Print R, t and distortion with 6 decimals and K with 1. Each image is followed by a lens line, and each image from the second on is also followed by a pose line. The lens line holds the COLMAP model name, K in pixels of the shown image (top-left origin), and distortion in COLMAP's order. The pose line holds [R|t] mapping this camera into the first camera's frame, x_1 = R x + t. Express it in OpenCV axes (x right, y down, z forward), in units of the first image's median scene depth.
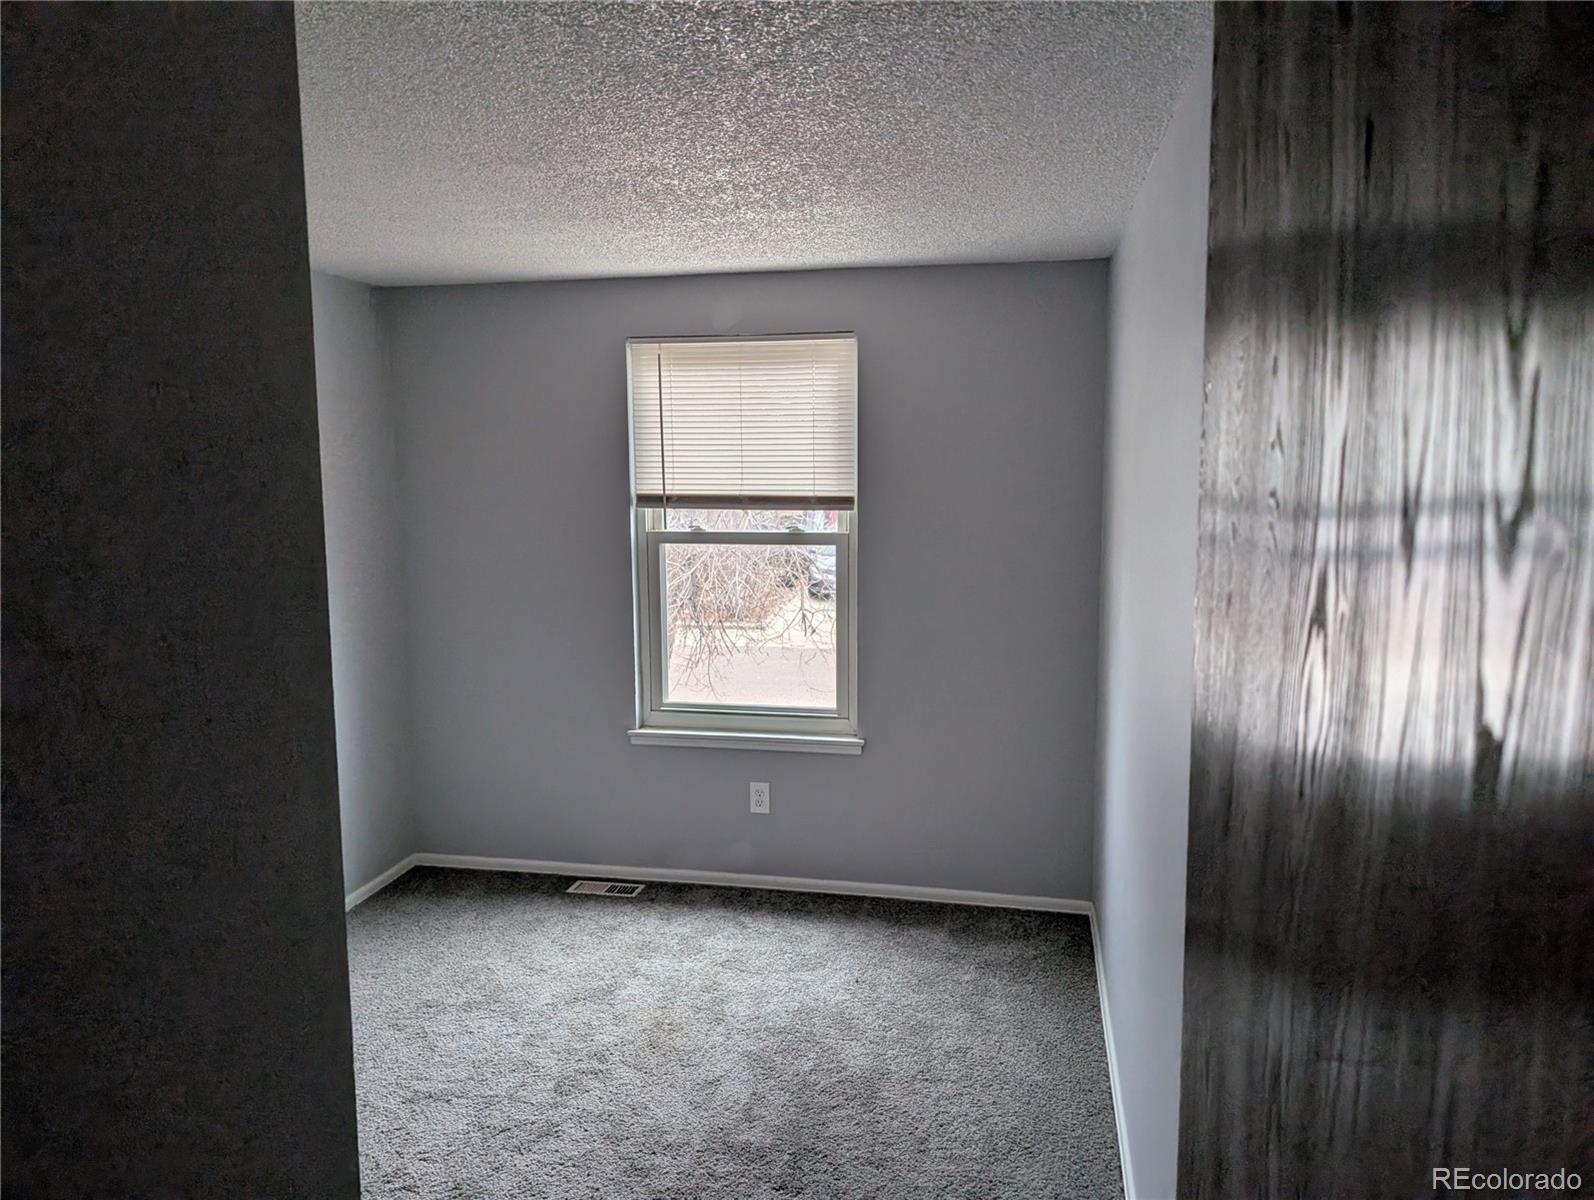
lens RADIAL K [[1176.3, 0, 797.0], [0, 1176.3, 600.0], [0, 0, 1]] dist [-0.002603, -0.000784]
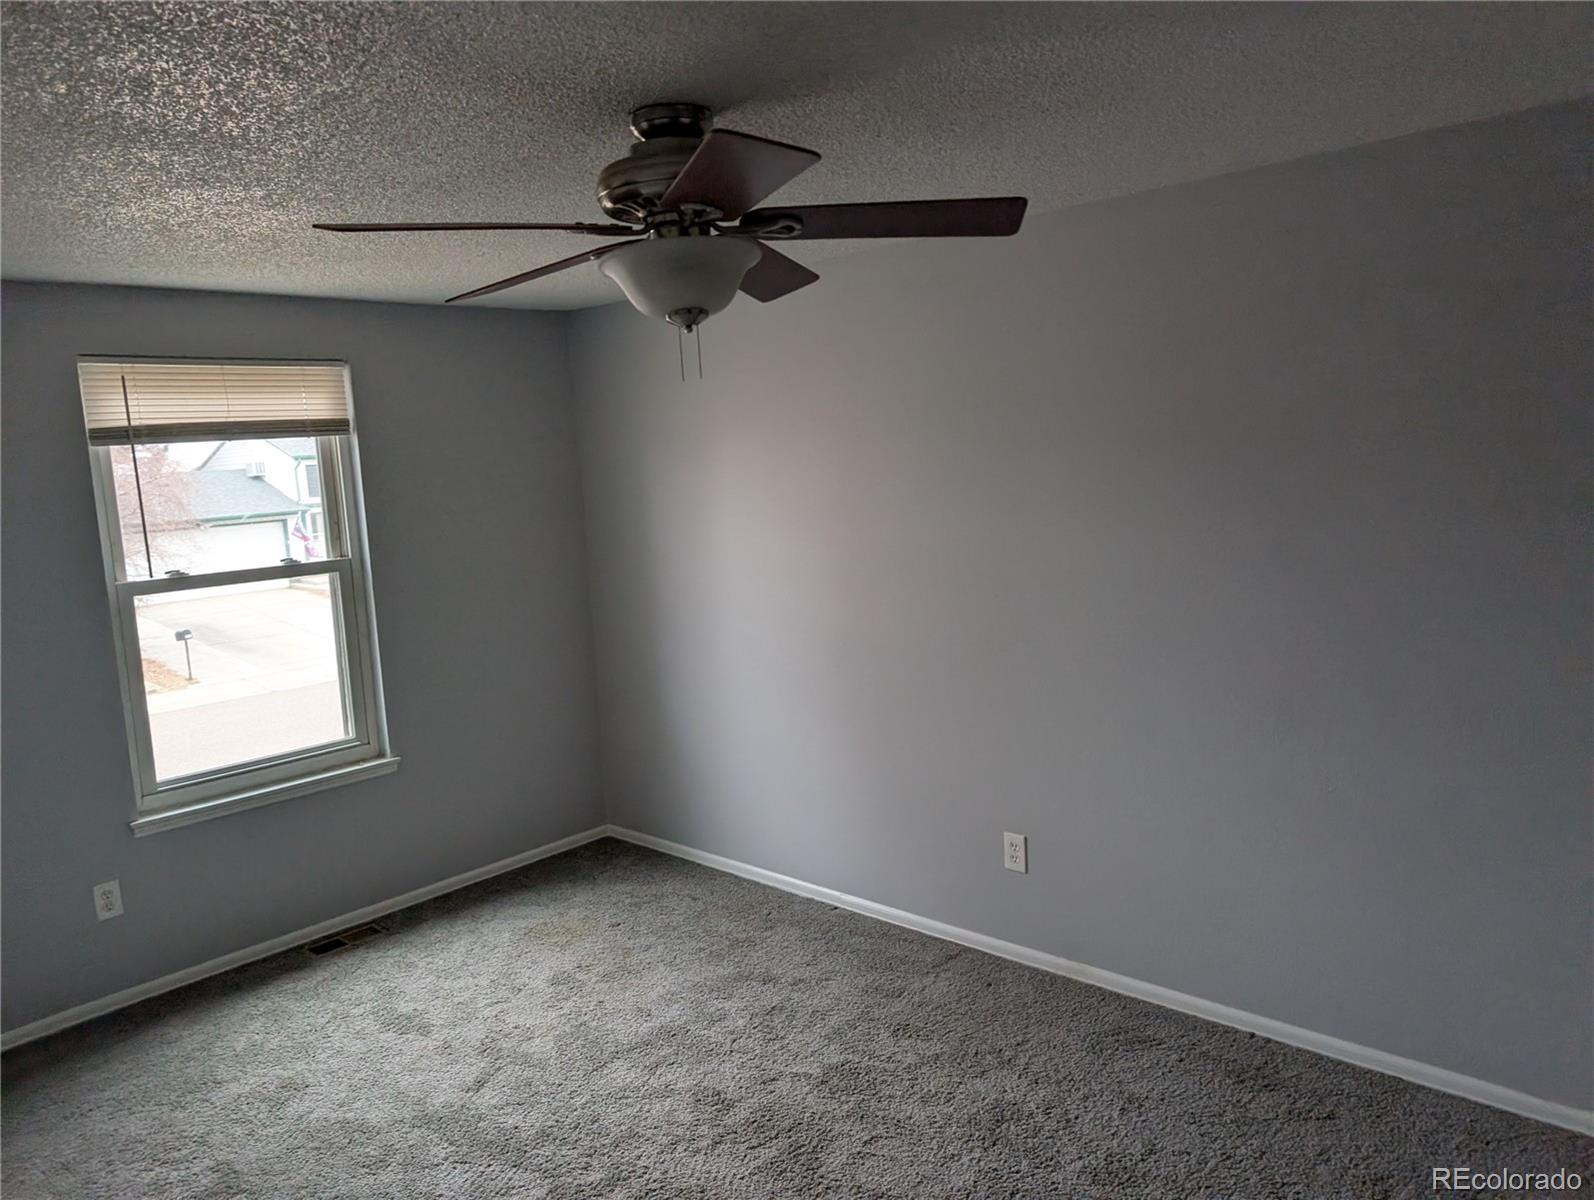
lens RADIAL K [[1176.3, 0, 797.0], [0, 1176.3, 600.0], [0, 0, 1]] dist [-0.002603, -0.000784]
pose [[0.463271, -0.130584, 0.876543, -0.650620], [0.159481, 0.985222, 0.062486, -0.022450], [-0.871749, 0.110844, 0.477250, 0.182446]]
